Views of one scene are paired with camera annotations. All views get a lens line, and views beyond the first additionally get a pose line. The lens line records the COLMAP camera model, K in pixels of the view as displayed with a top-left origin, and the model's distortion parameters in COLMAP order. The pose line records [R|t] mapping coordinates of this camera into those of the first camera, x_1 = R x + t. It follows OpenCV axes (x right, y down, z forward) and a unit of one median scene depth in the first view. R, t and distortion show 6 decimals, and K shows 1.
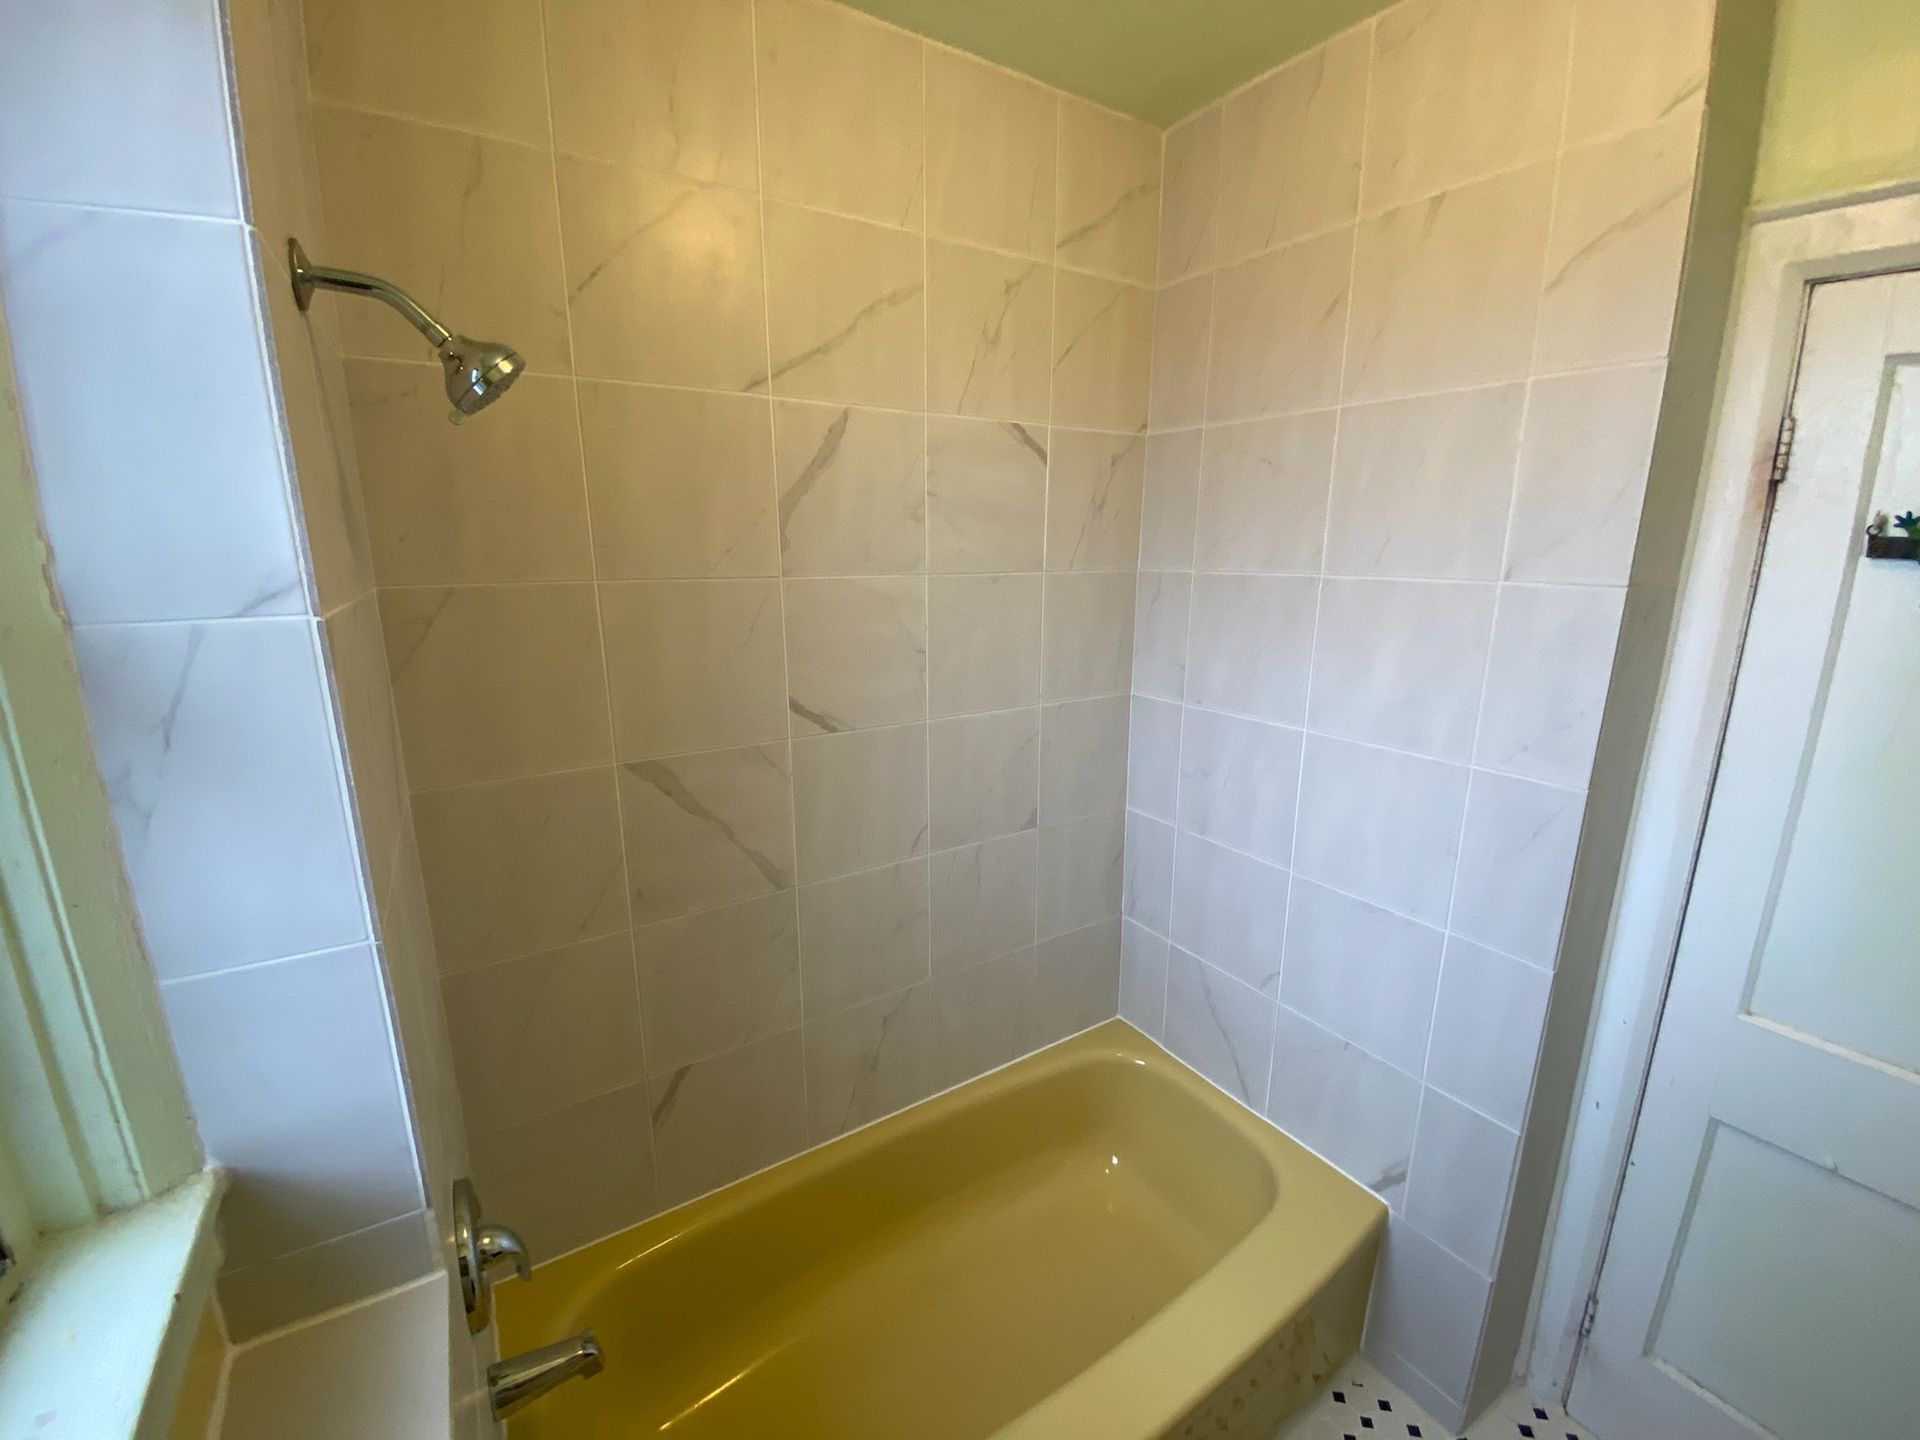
lens RADIAL K [[788.7, 0, 960.0], [0, 788.7, 720.0], [0, 0, 1]] dist [0.020977, -0.040025]
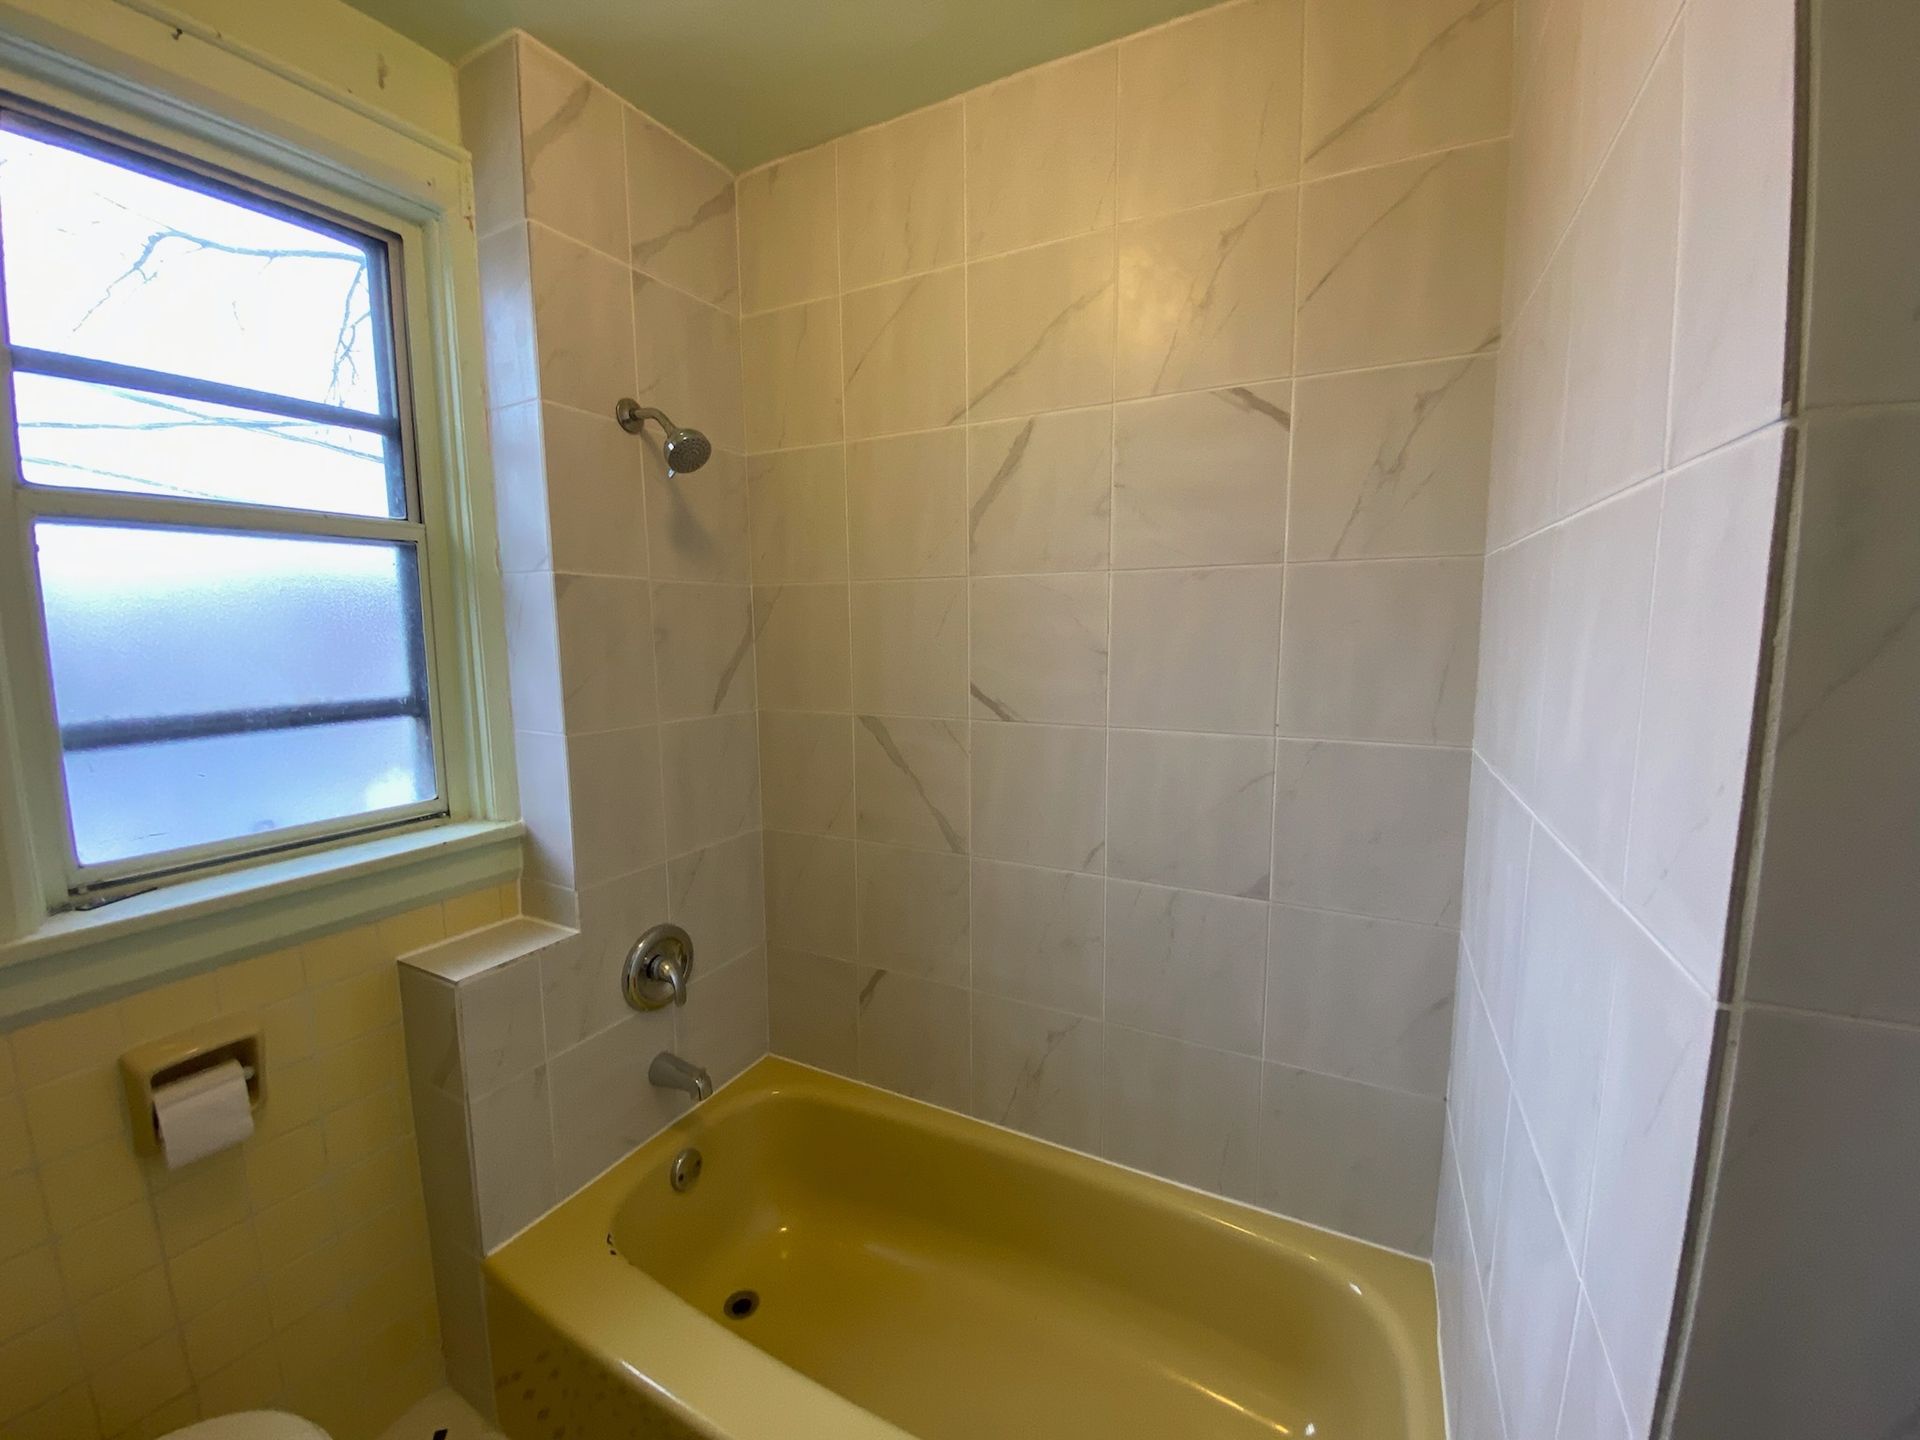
lens RADIAL K [[775.1, 0, 960.0], [0, 775.1, 720.0], [0, 0, 1]] dist [0.000687, -0.017693]
pose [[0.485395, 0.098700, -0.868706, 0.734870], [-0.187783, 0.982188, 0.006669, 0.019849], [0.853890, 0.159891, 0.495284, 0.437910]]
